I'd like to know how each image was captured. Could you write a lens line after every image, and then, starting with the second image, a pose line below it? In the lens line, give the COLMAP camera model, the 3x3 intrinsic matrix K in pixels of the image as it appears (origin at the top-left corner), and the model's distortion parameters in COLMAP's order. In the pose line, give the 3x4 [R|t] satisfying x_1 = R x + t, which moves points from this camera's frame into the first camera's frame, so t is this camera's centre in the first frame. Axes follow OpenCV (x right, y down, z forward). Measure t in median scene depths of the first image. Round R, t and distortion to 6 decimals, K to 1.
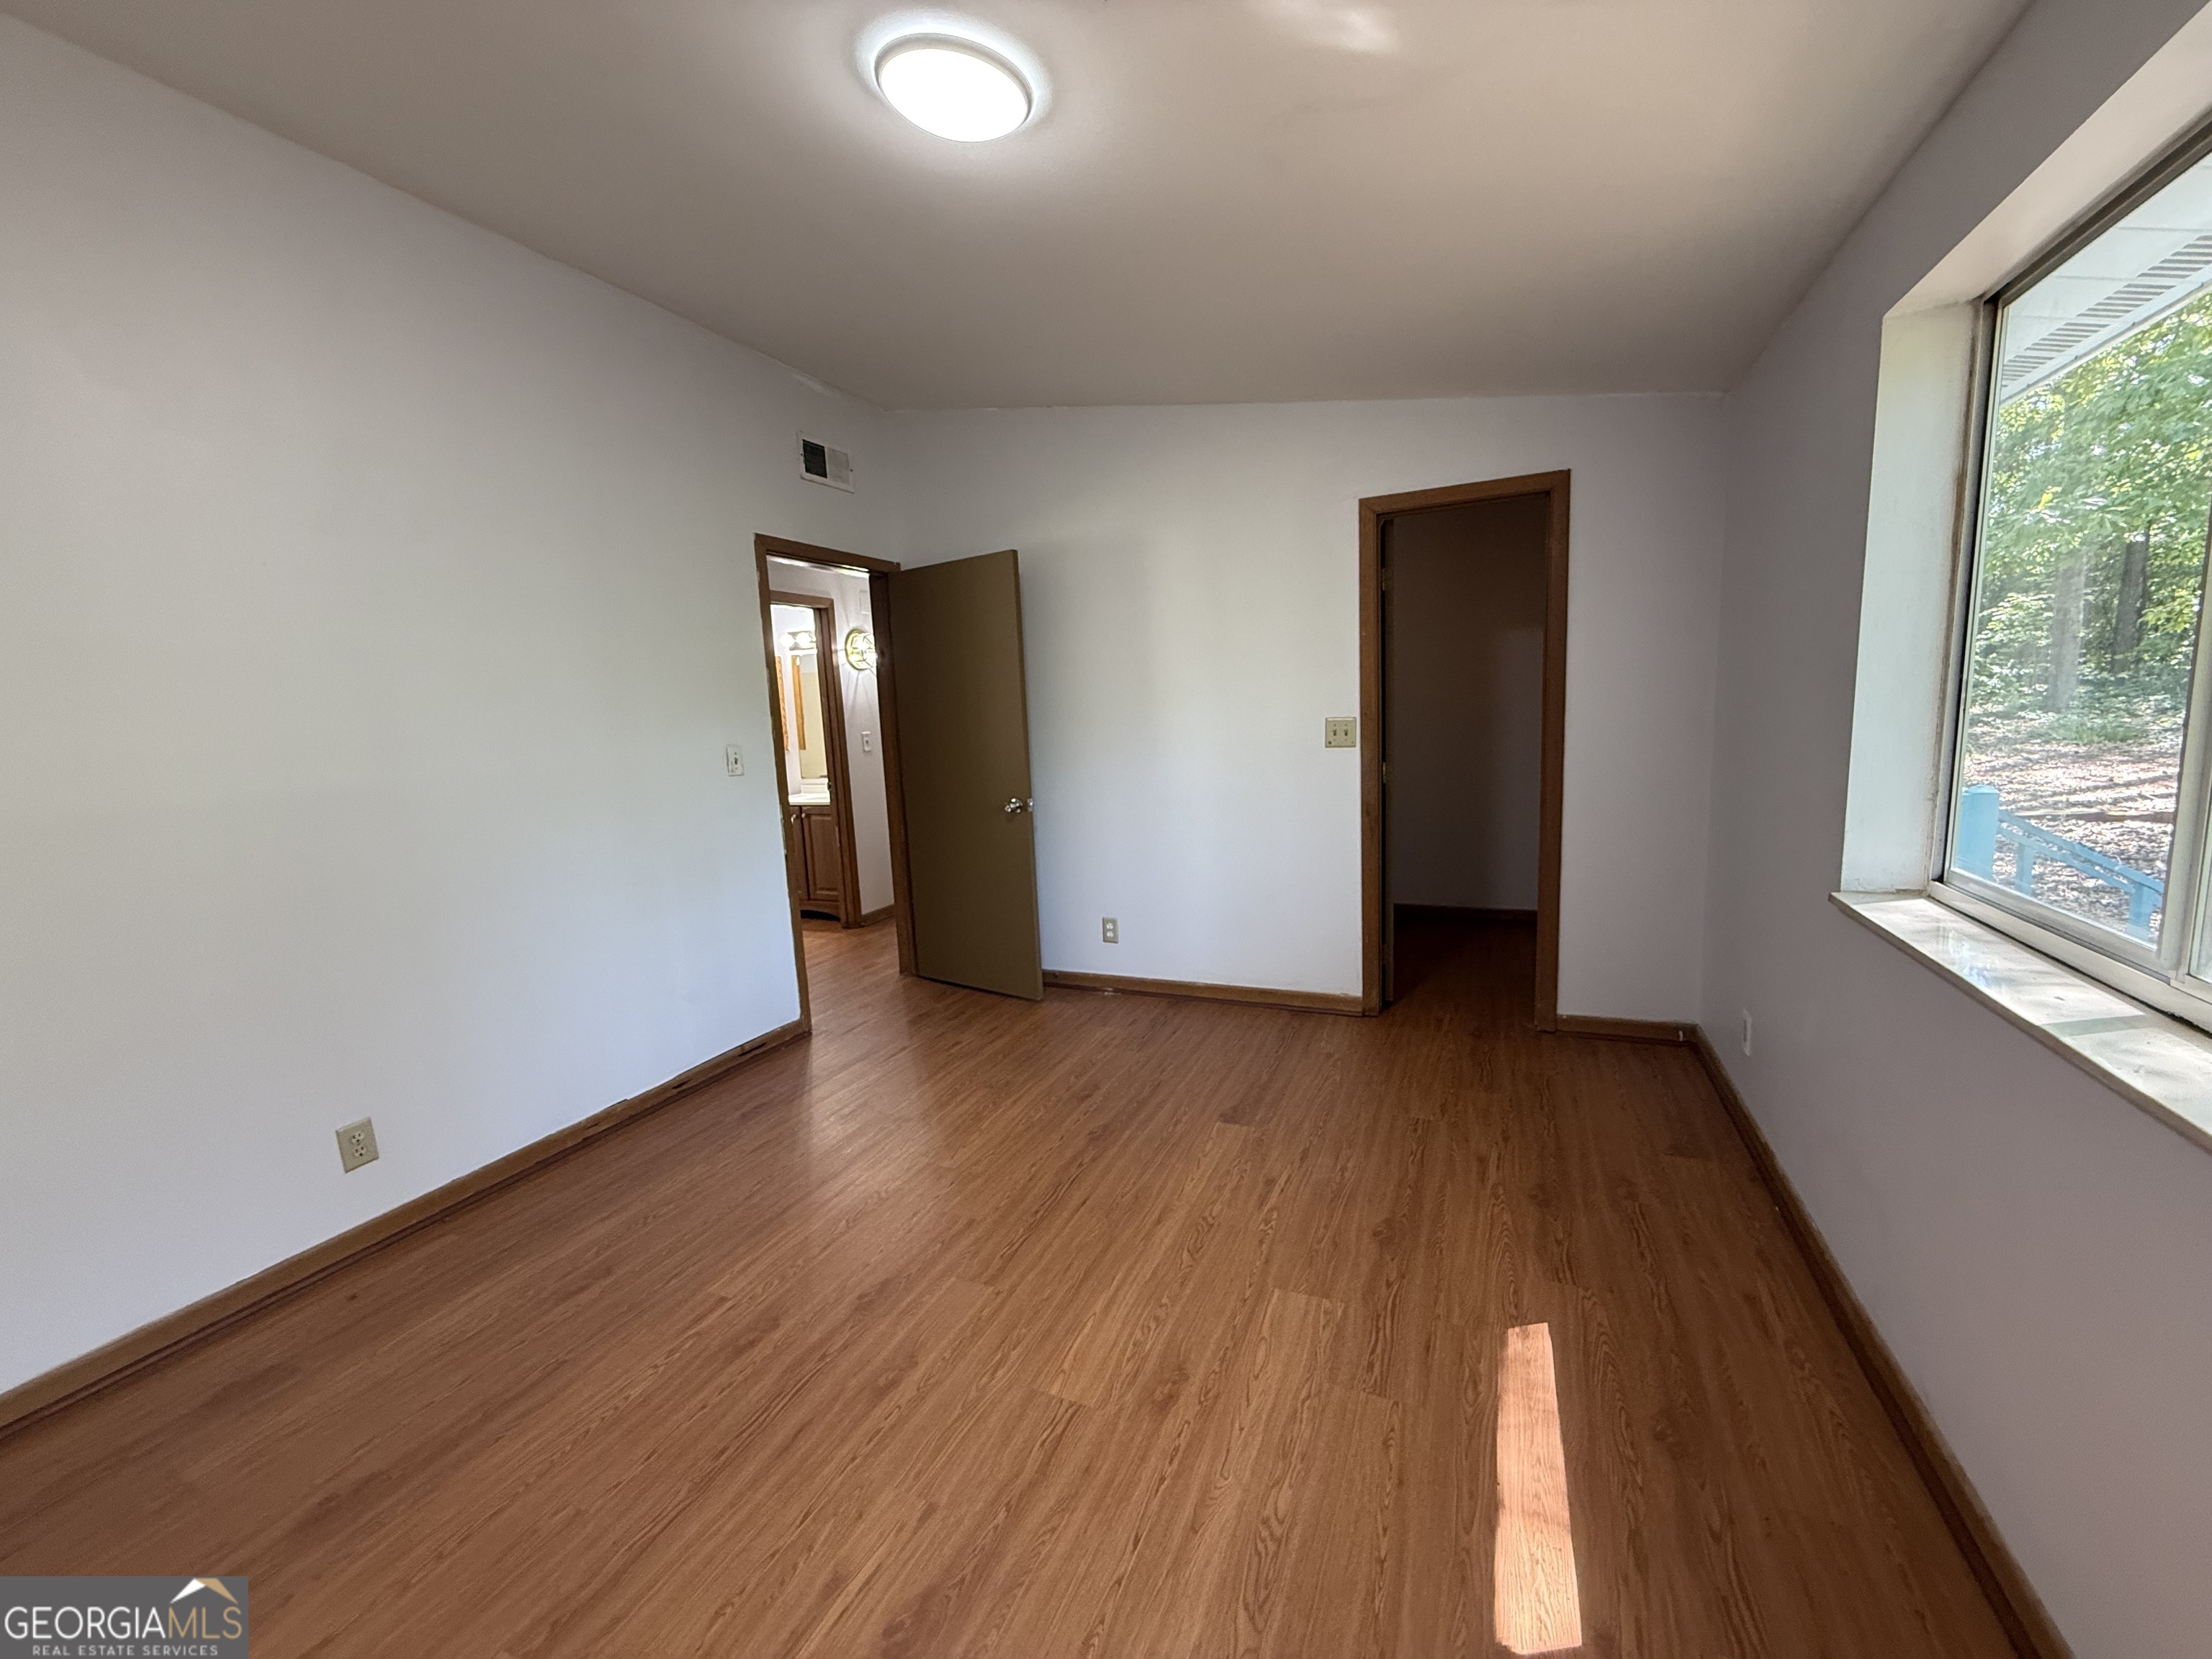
lens RADIAL K [[883.5, 0, 1099.8], [0, 883.5, 832.2], [0, 0, 1]] dist [-0.001885, 0.000200]
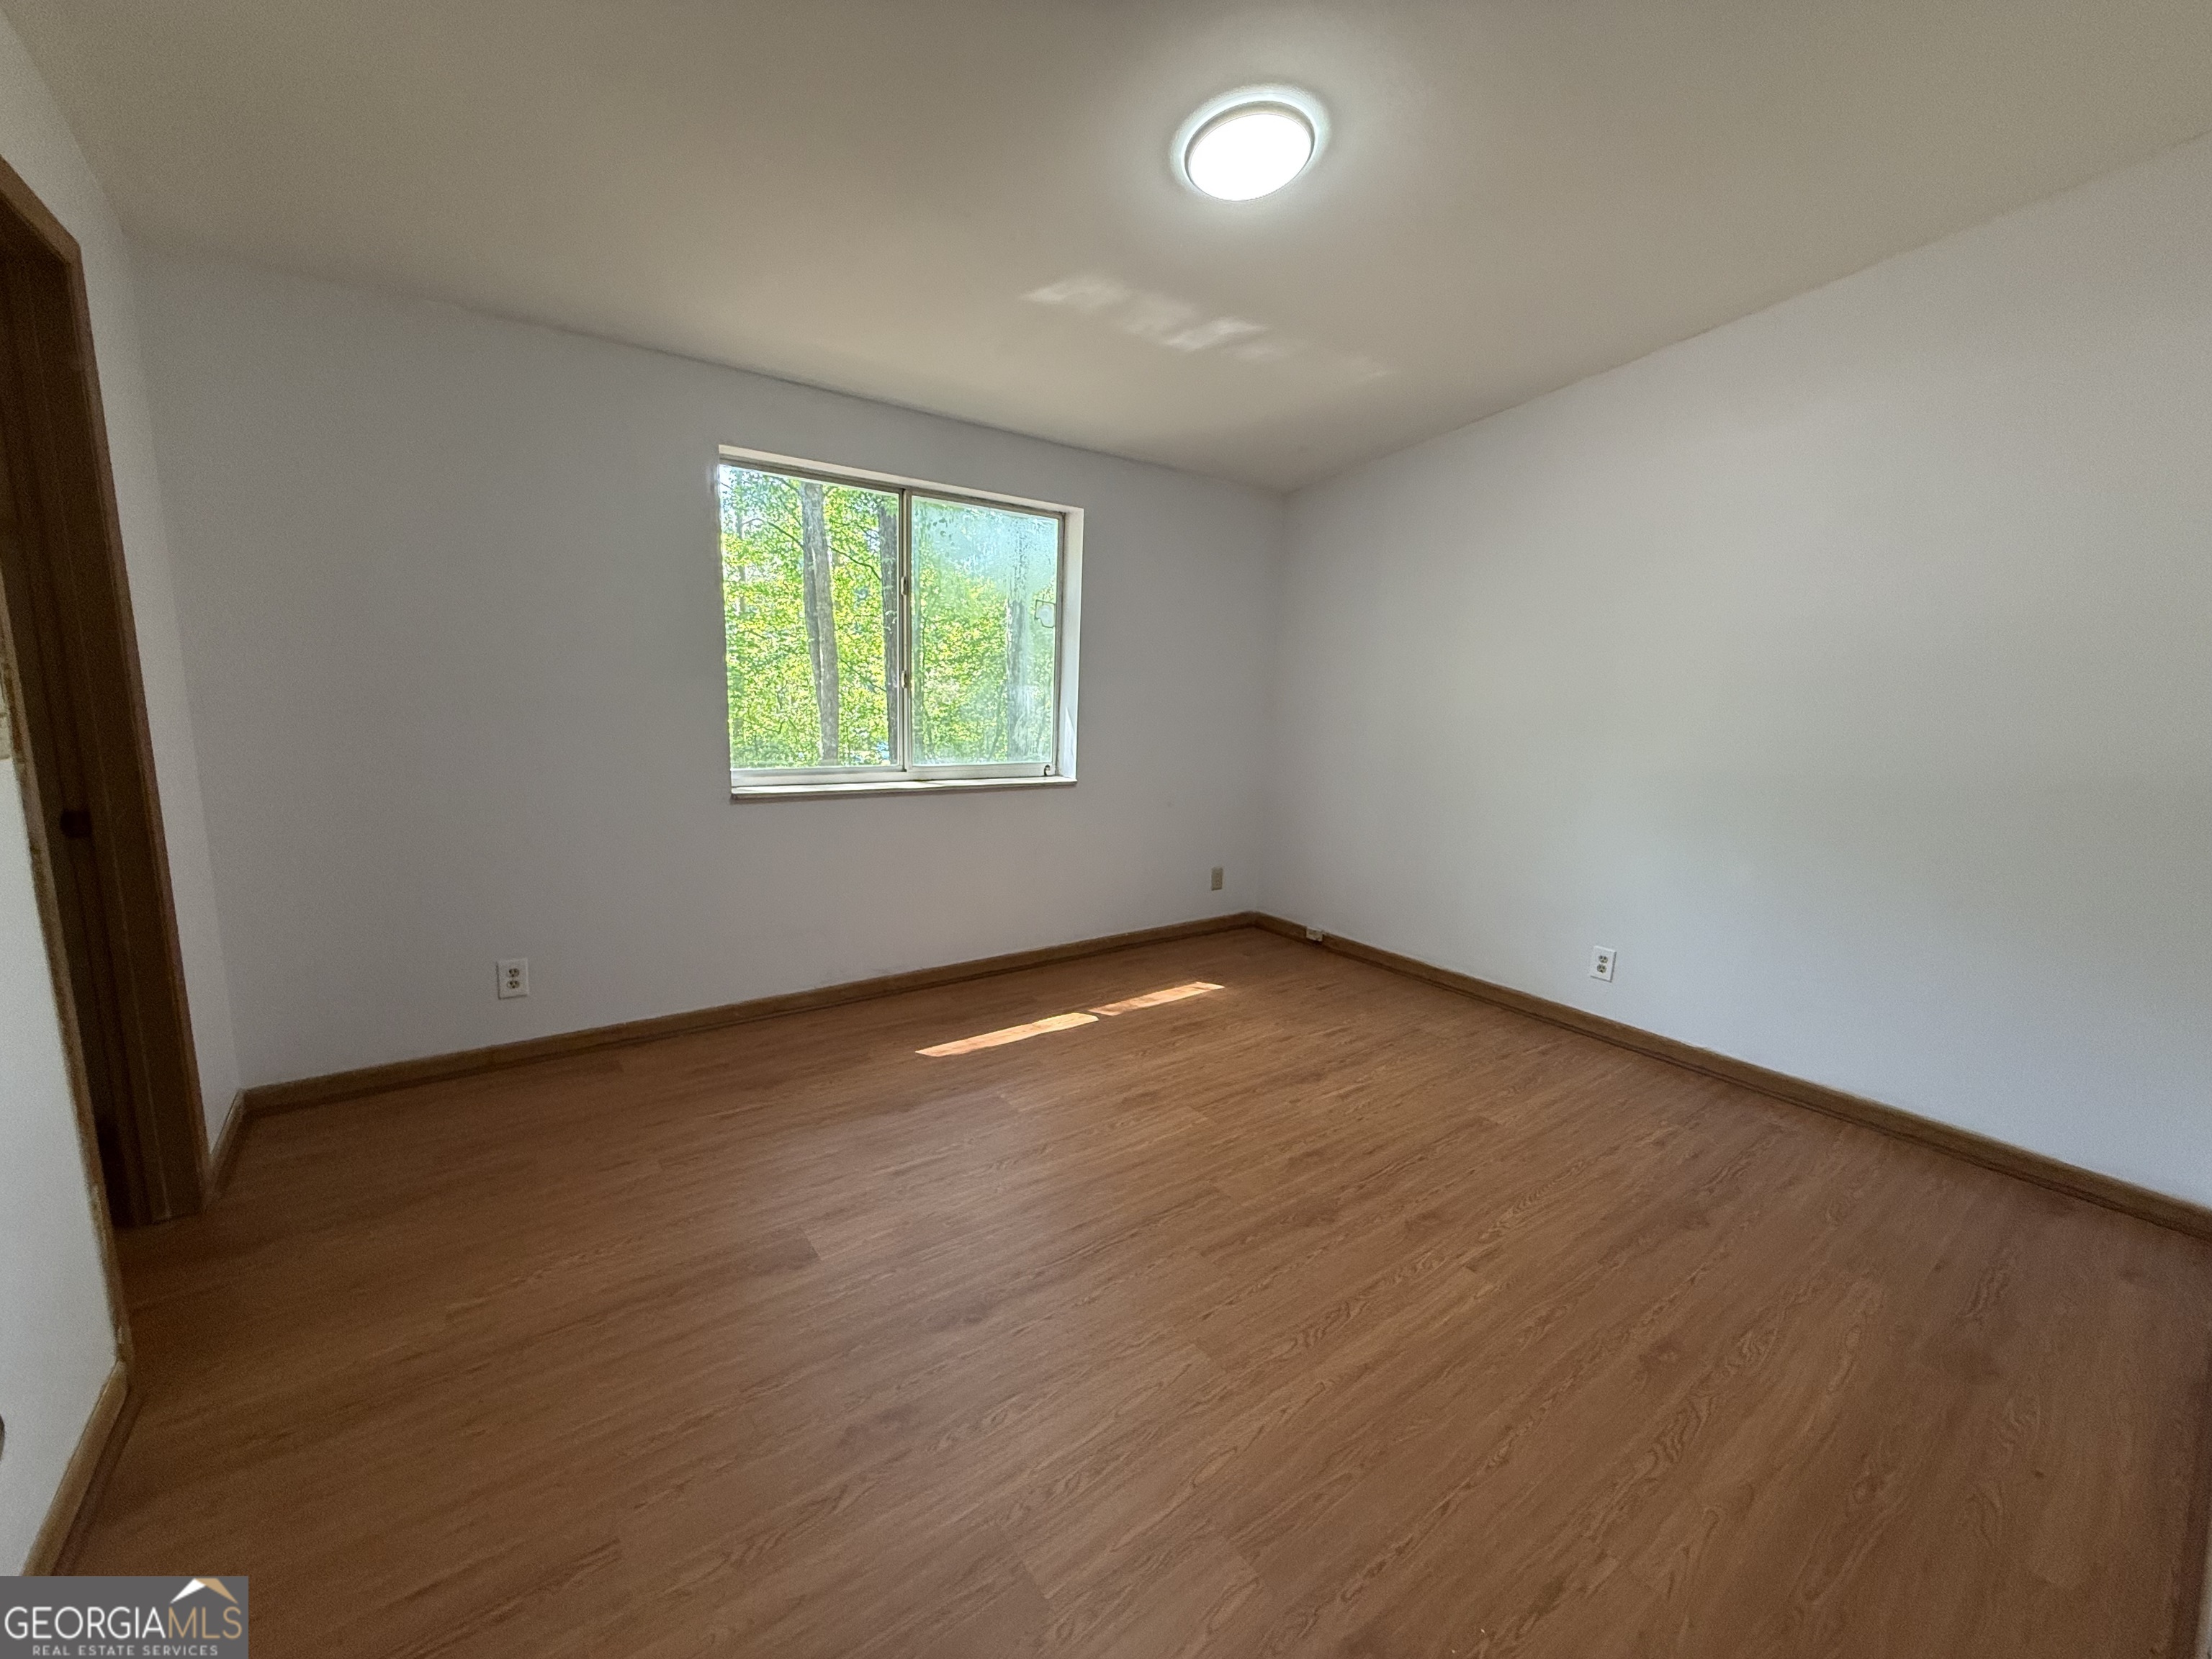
lens RADIAL K [[883.5, 0, 1099.8], [0, 883.5, 832.2], [0, 0, 1]] dist [-0.001885, 0.000200]
pose [[-0.870773, -0.067773, 0.486992, -0.565407], [0.073789, 0.961225, 0.265710, -0.250702], [-0.486117, 0.267308, -0.832008, 2.083012]]
